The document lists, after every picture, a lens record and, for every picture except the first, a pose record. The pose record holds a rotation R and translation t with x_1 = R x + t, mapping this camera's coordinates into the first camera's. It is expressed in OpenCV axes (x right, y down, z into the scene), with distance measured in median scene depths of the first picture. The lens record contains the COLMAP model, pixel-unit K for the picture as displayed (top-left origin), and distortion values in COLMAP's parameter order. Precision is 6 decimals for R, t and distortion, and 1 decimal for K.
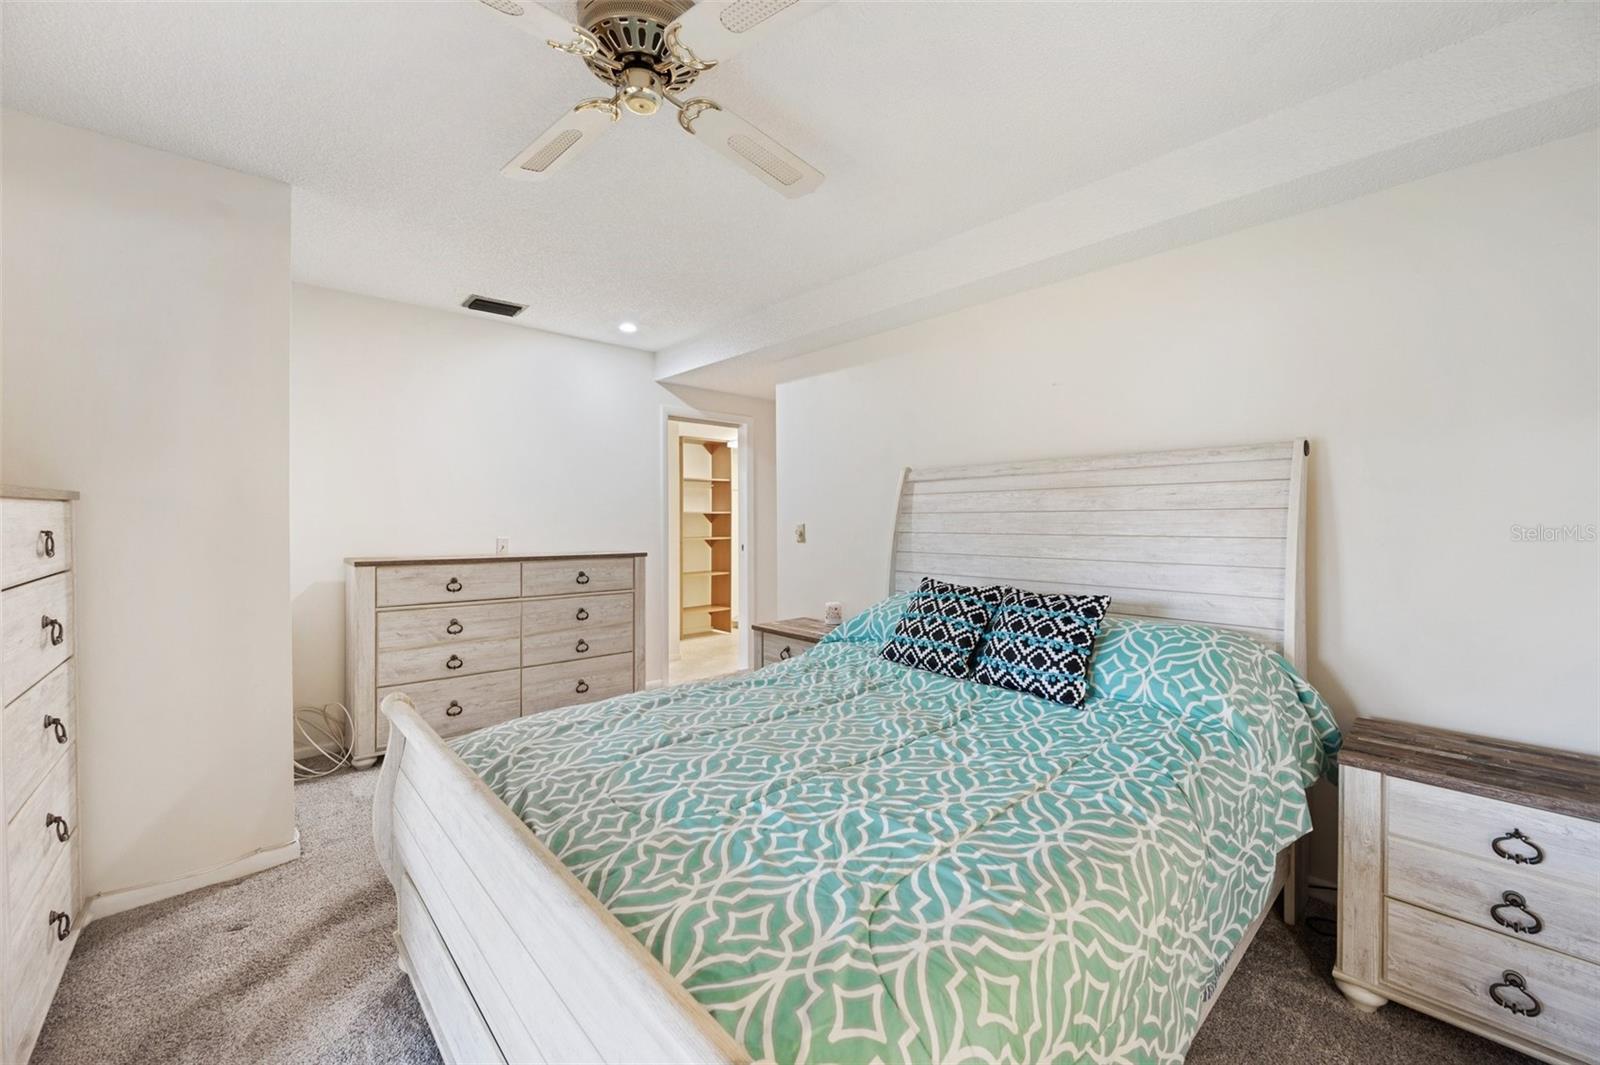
lens RADIAL K [[634.5, 0, 807.7], [0, 634.5, 522.0], [0, 0, 1]] dist [-0.001526, 0.000375]
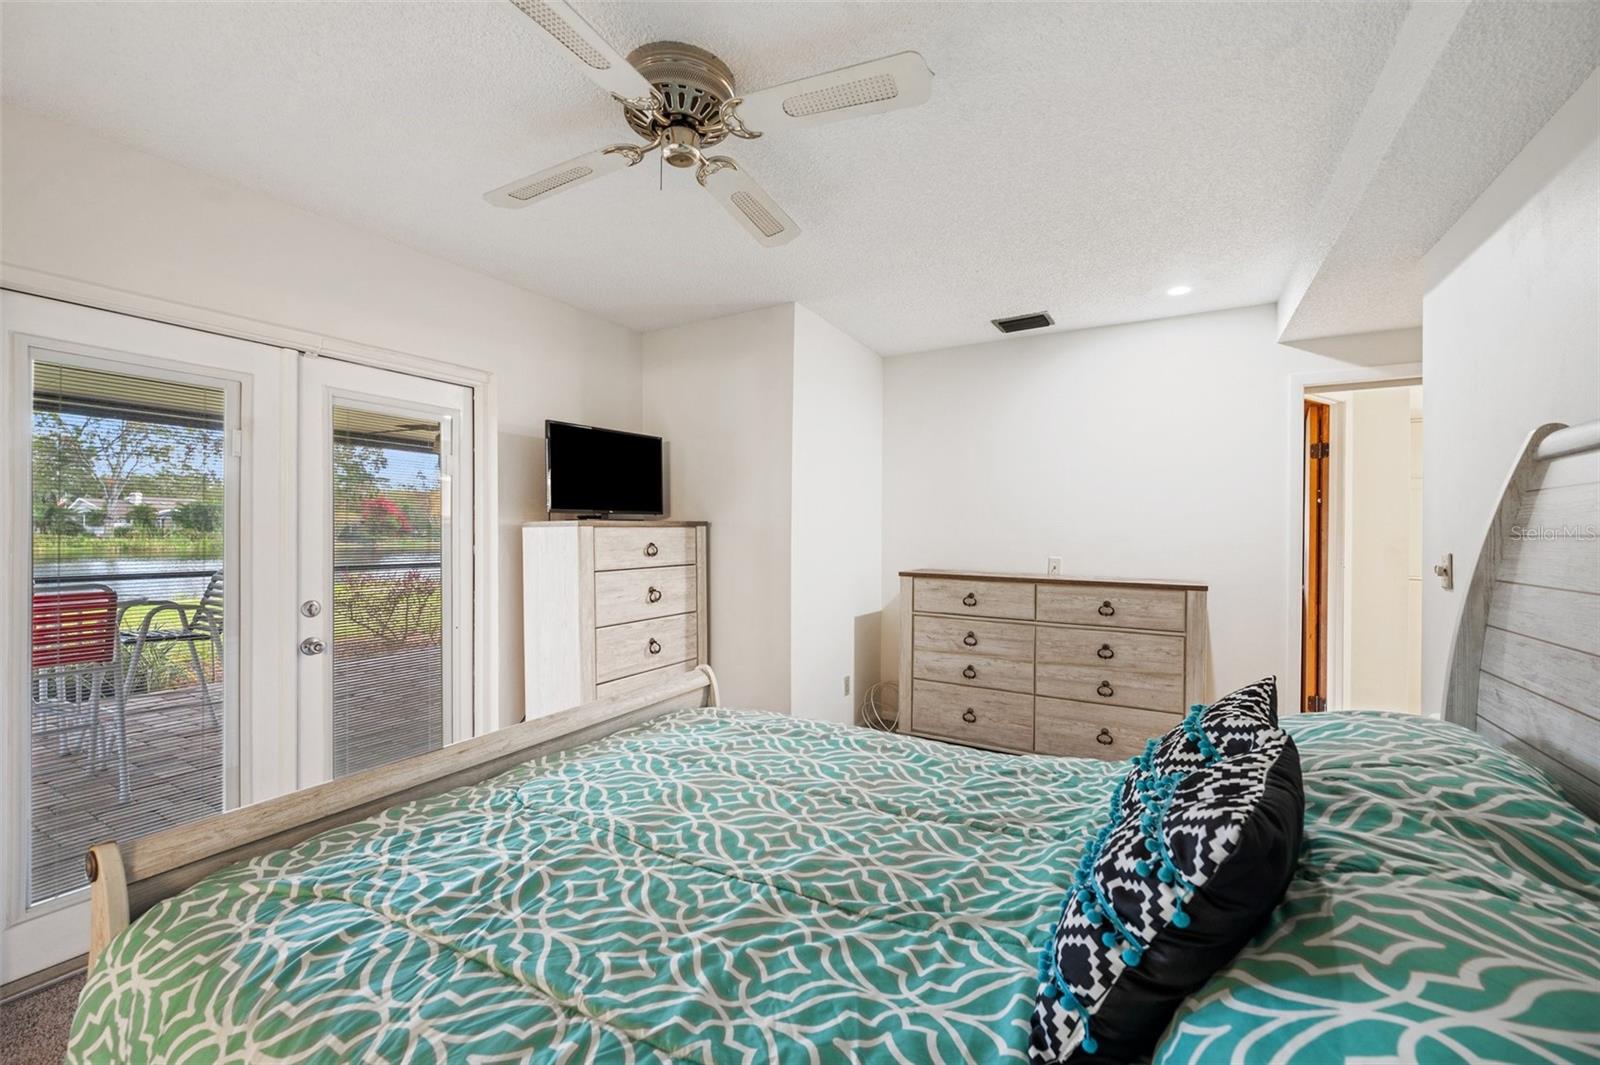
lens RADIAL K [[634.5, 0, 776.5], [0, 634.5, 535.0], [0, 0, 1]] dist [-0.001526, 0.000375]
pose [[0.299293, 0.005522, -0.954145, 0.410409], [-0.009721, 0.999949, 0.002738, -0.010834], [0.954112, 0.008455, 0.299332, 0.417022]]
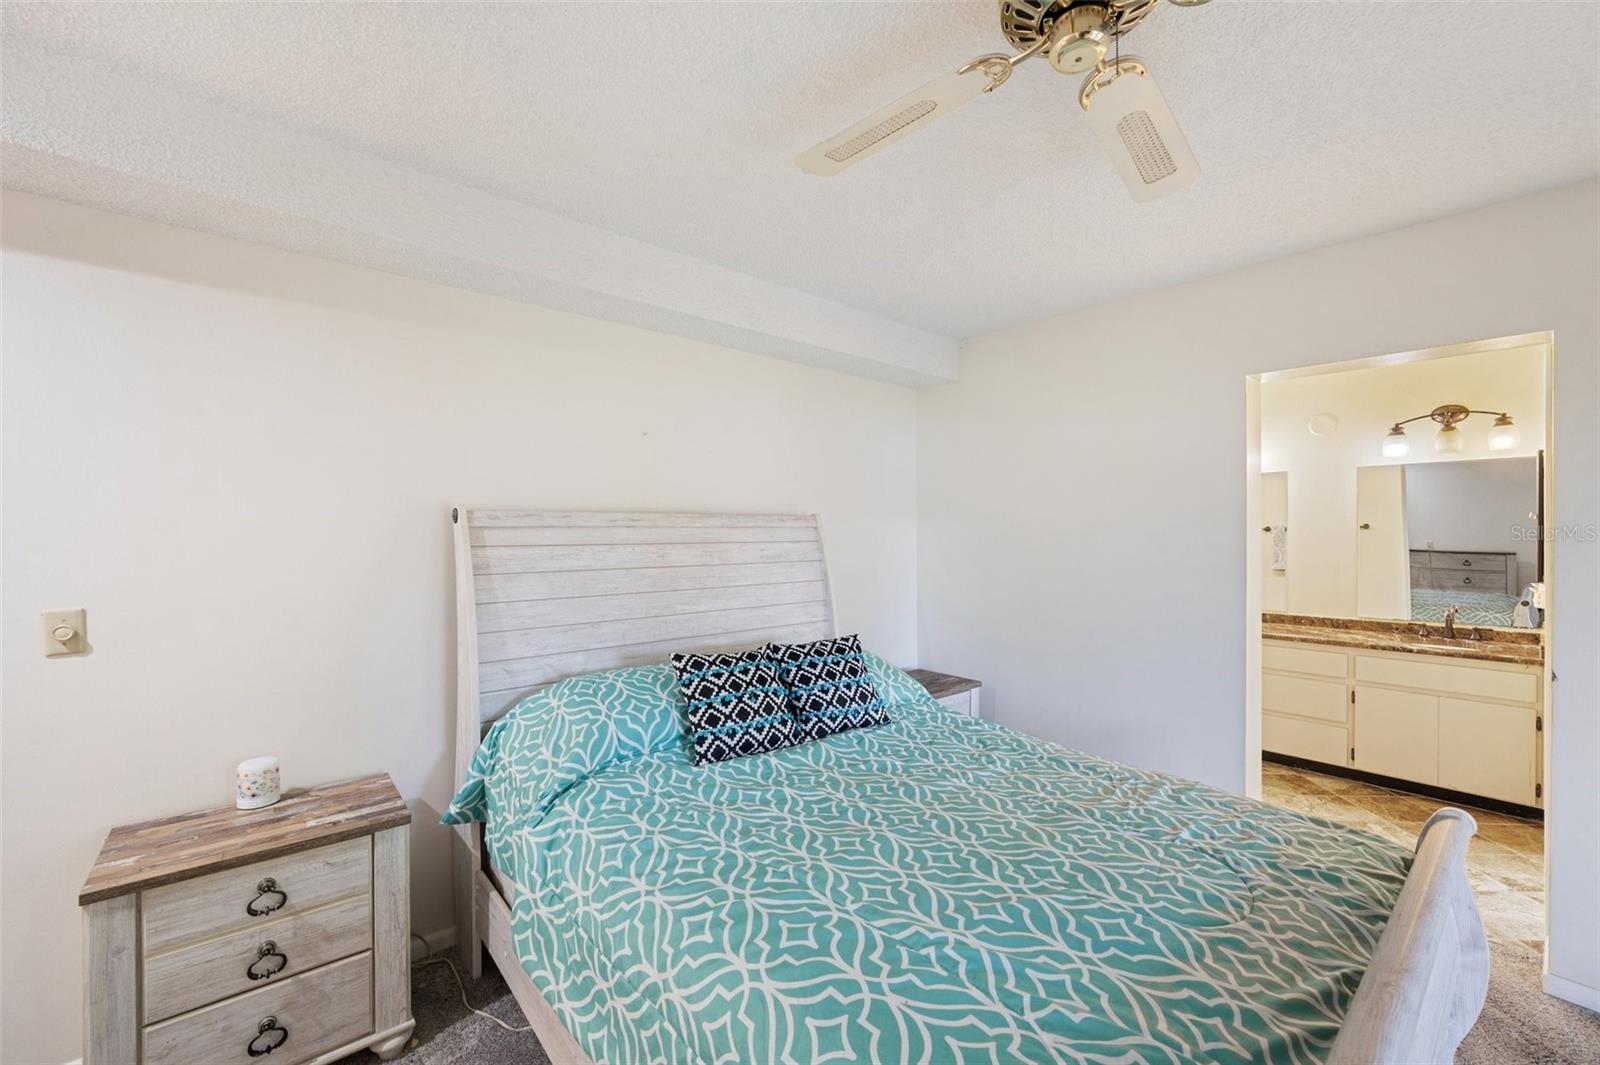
lens RADIAL K [[634.5, 0, 803.2], [0, 634.5, 538.8], [0, 0, 1]] dist [-0.001526, 0.000375]
pose [[0.041034, -0.001643, 0.999156, -0.496564], [0.009941, 0.999950, 0.001236, -0.049013], [-0.999108, 0.009882, 0.041048, 0.629653]]
